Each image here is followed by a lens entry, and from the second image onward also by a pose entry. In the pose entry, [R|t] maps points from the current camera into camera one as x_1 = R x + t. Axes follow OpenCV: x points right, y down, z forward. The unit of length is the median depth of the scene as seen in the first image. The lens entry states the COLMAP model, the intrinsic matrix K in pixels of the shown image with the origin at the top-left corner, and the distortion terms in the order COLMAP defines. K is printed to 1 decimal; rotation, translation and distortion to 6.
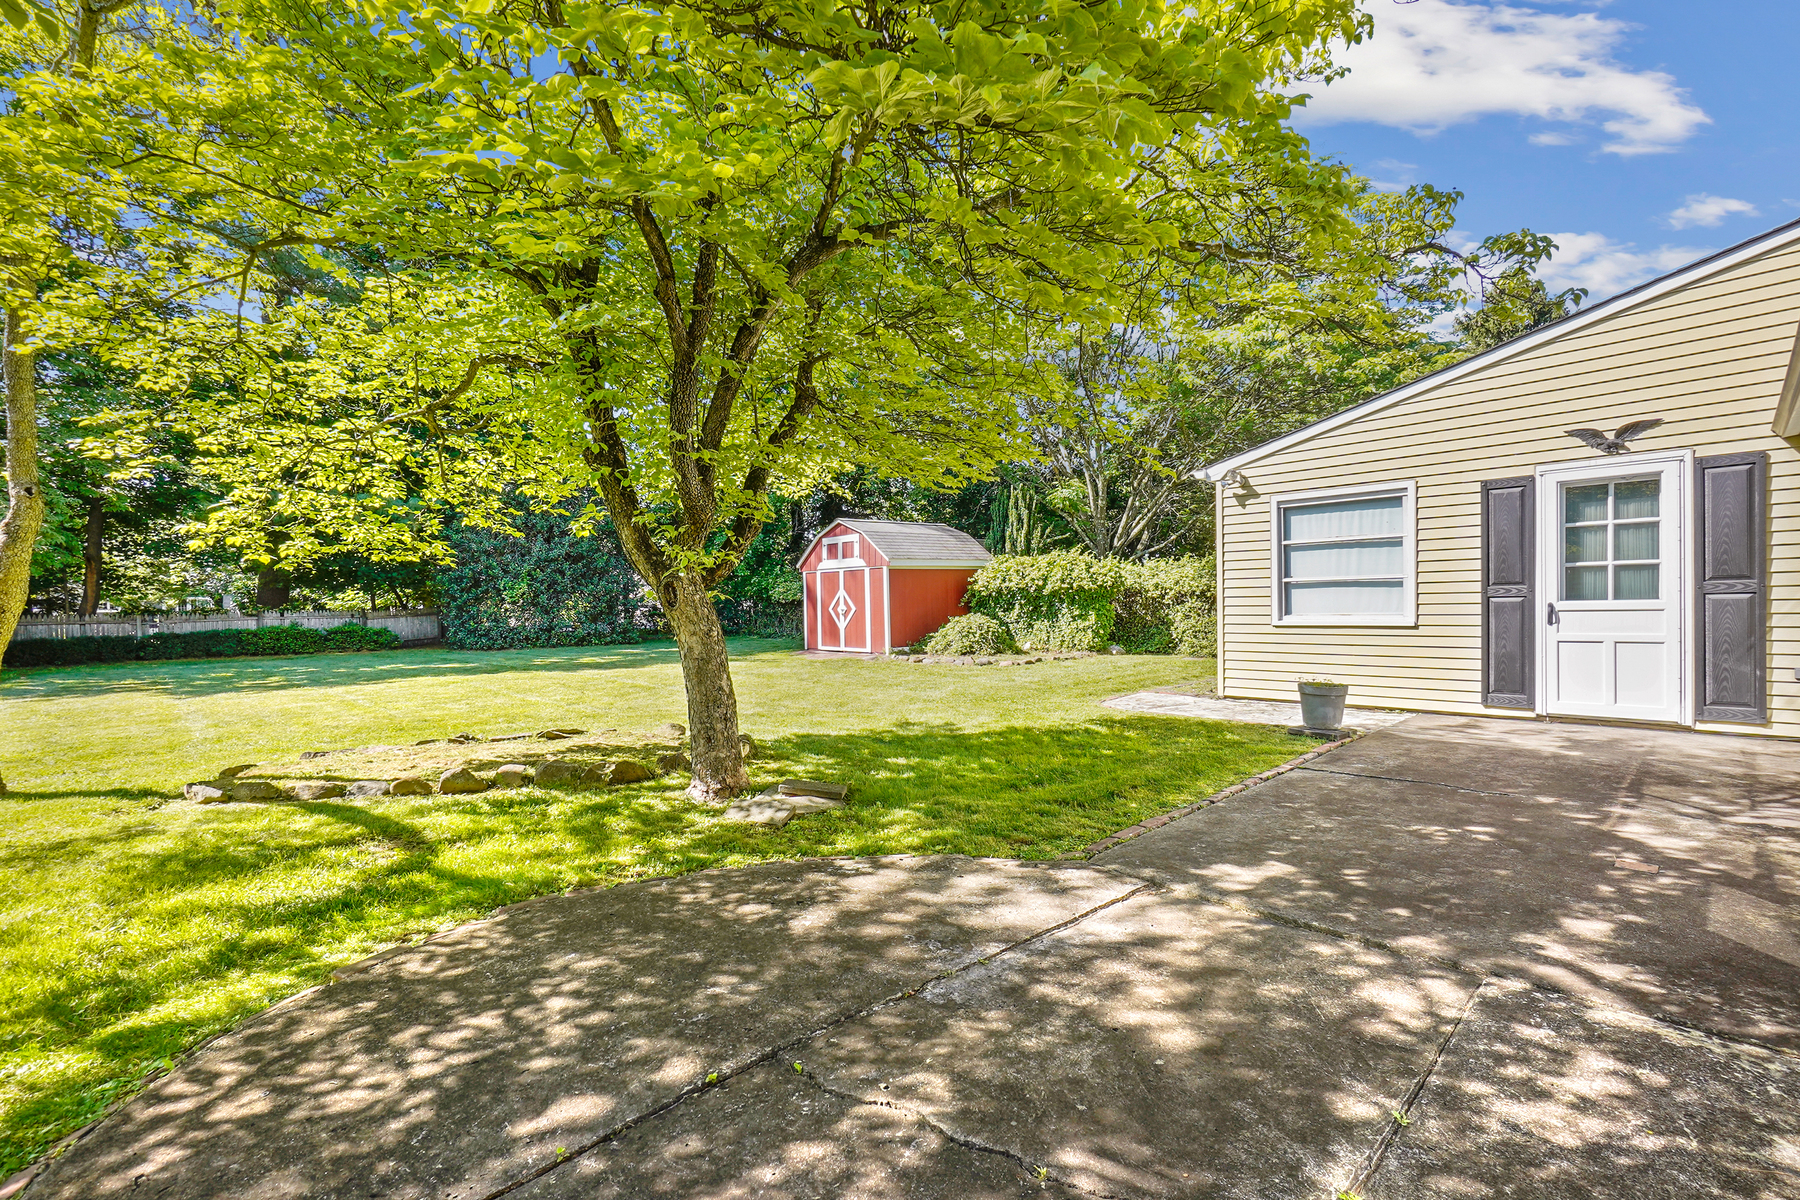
lens RADIAL K [[784.3, 0, 900.3], [0, 784.3, 608.6], [0, 0, 1]] dist [0.000535, 0.000454]
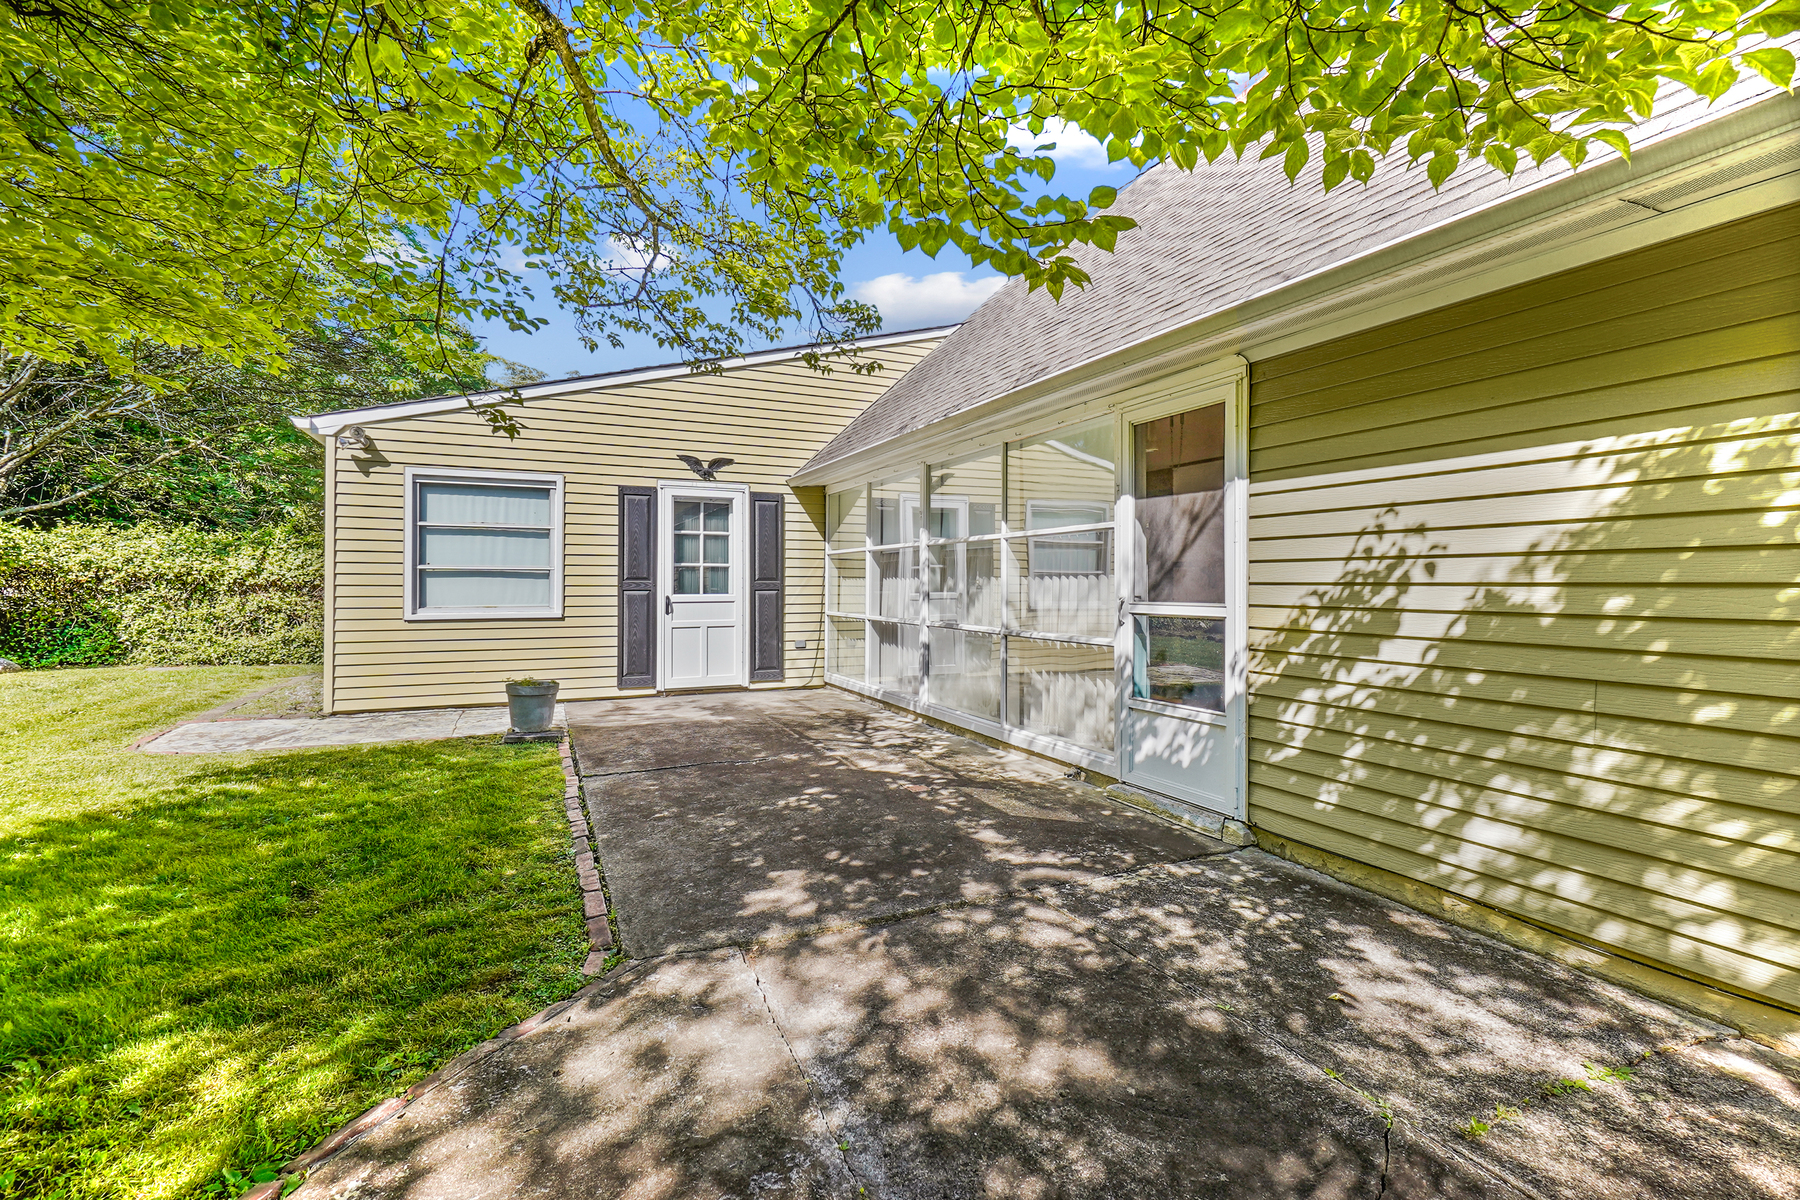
lens RADIAL K [[791.5, 0, 898.9], [0, 791.5, 571.7], [0, 0, 1]] dist [-0.012256, 0.007405]
pose [[0.315826, 0.033266, 0.948234, -0.320714], [-0.002769, 0.999413, -0.034139, -0.006267], [-0.948813, 0.008157, 0.315733, 0.453252]]
